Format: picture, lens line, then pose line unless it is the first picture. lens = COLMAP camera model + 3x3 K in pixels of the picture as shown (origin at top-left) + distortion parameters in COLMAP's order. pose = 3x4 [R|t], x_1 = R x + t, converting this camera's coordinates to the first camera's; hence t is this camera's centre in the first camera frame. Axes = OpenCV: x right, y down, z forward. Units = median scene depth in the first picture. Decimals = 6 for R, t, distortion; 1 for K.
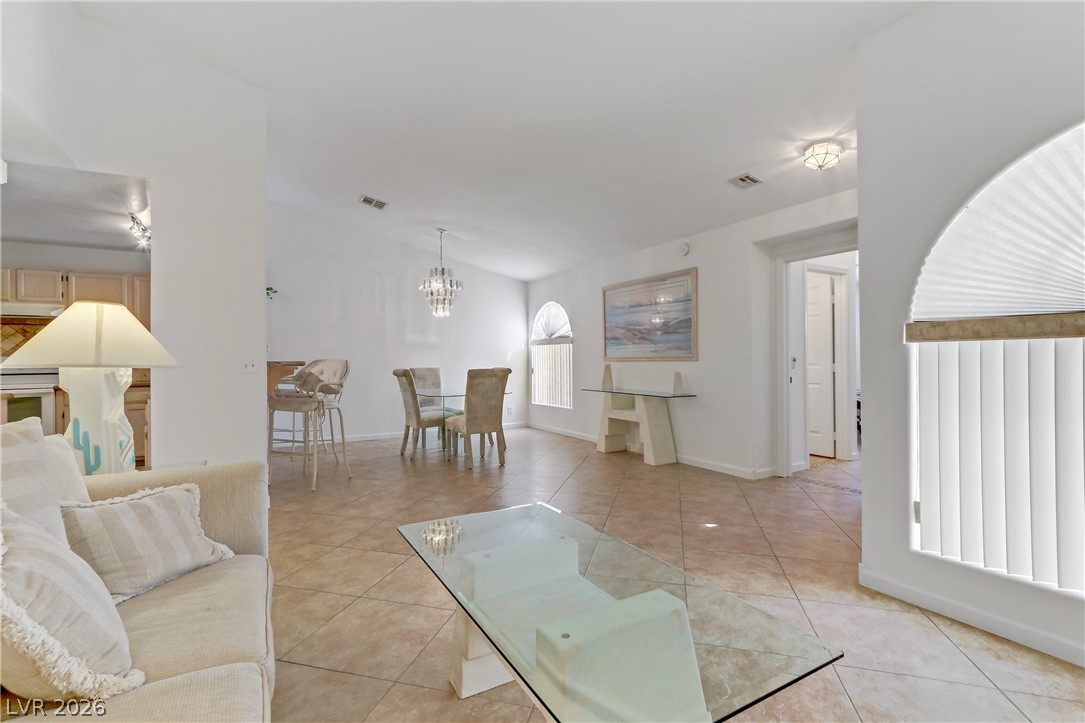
lens RADIAL K [[488.6, 0, 535.5], [0, 488.6, 357.0], [0, 0, 1]] dist [-0.004150, 0.006174]
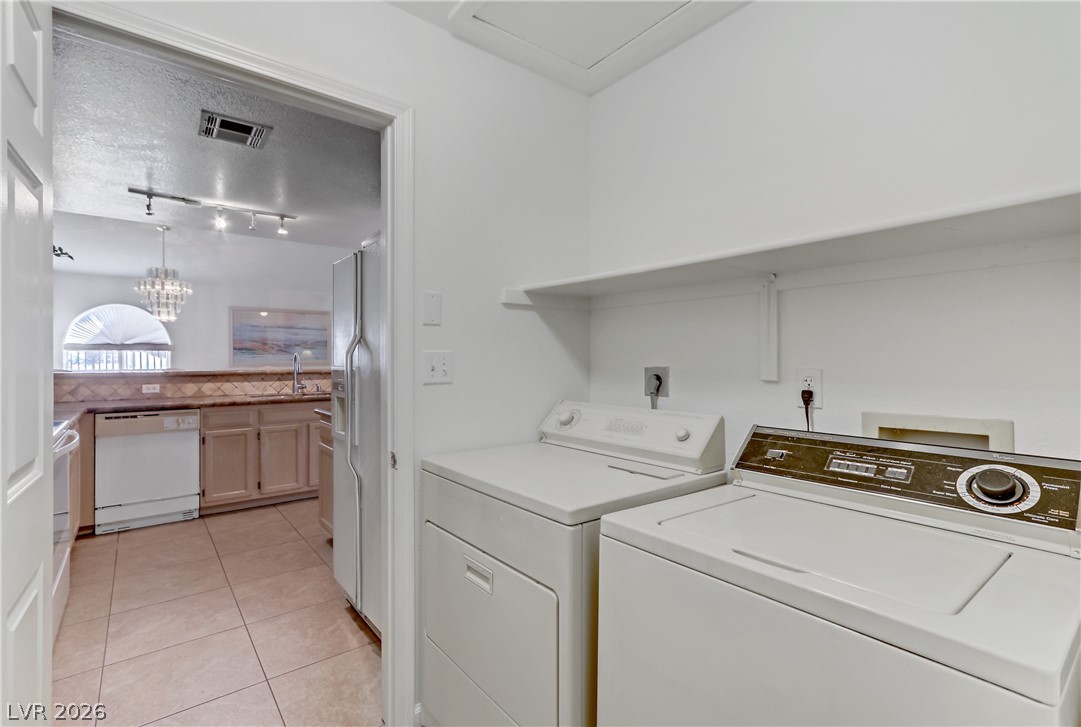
lens RADIAL K [[495.2, 0, 527.8], [0, 495.2, 357.0], [0, 0, 1]] dist [-0.000341, 0.000289]
pose [[-0.145696, 0.008449, 0.989293, -1.391209], [-0.001955, 0.999959, -0.008828, -0.008229], [-0.989327, -0.003221, -0.145674, 0.515522]]
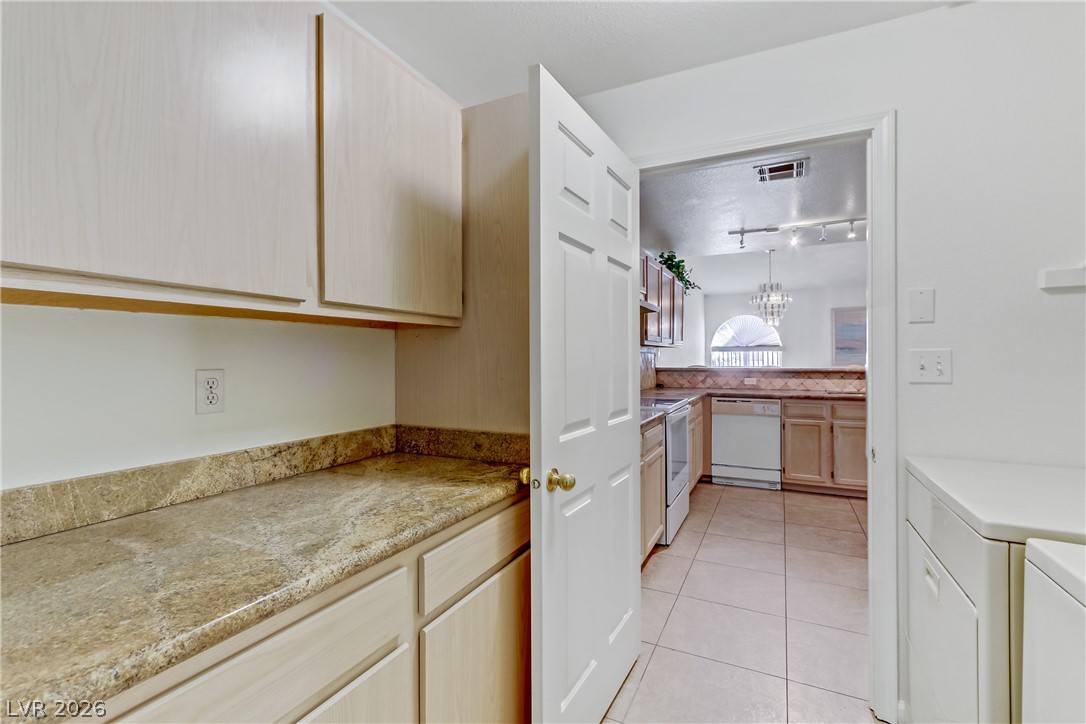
lens RADIAL K [[489.0, 0, 536.0], [0, 489.0, 357.5], [0, 0, 1]] dist [-0.004150, 0.006174]
pose [[0.833500, 0.004528, 0.552501, -1.435220], [-0.004293, 0.999989, -0.001720, -0.008307], [-0.552503, -0.000938, 0.833510, 0.411304]]
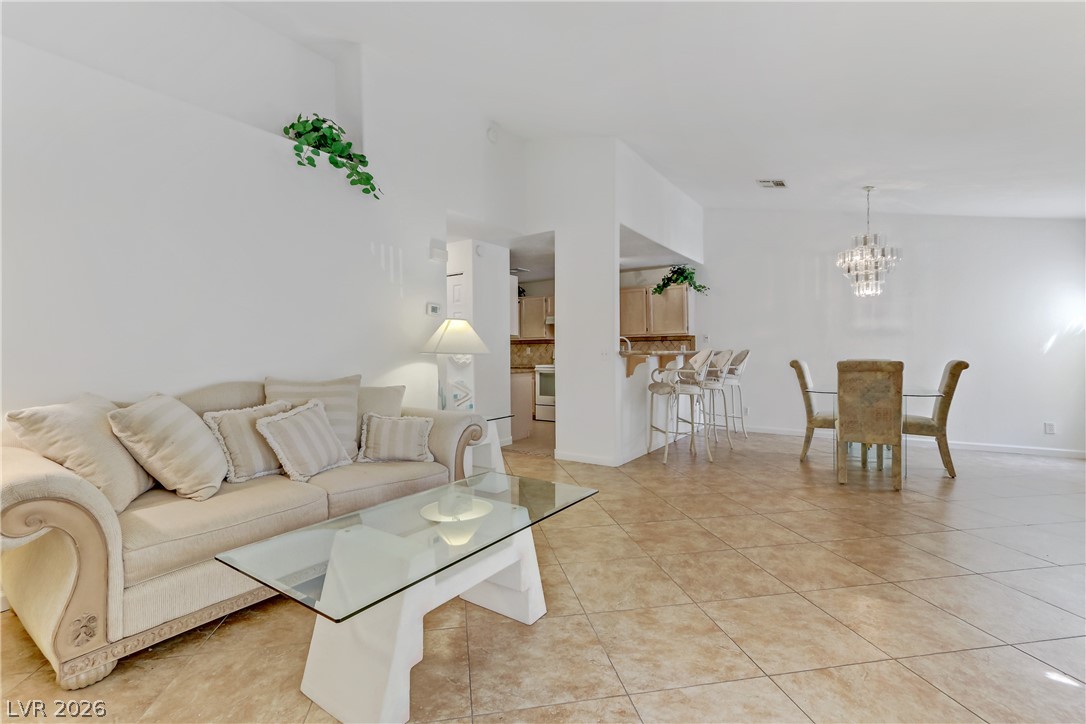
lens RADIAL K [[488.1, 0, 535.2], [0, 488.1, 359.0], [0, 0, 1]] dist [-0.000136, 0.000703]
pose [[0.427743, 0.014262, -0.903788, 0.341925], [0.007365, 0.999787, 0.019263, 0.002555], [0.903870, -0.014896, 0.427547, 0.181428]]
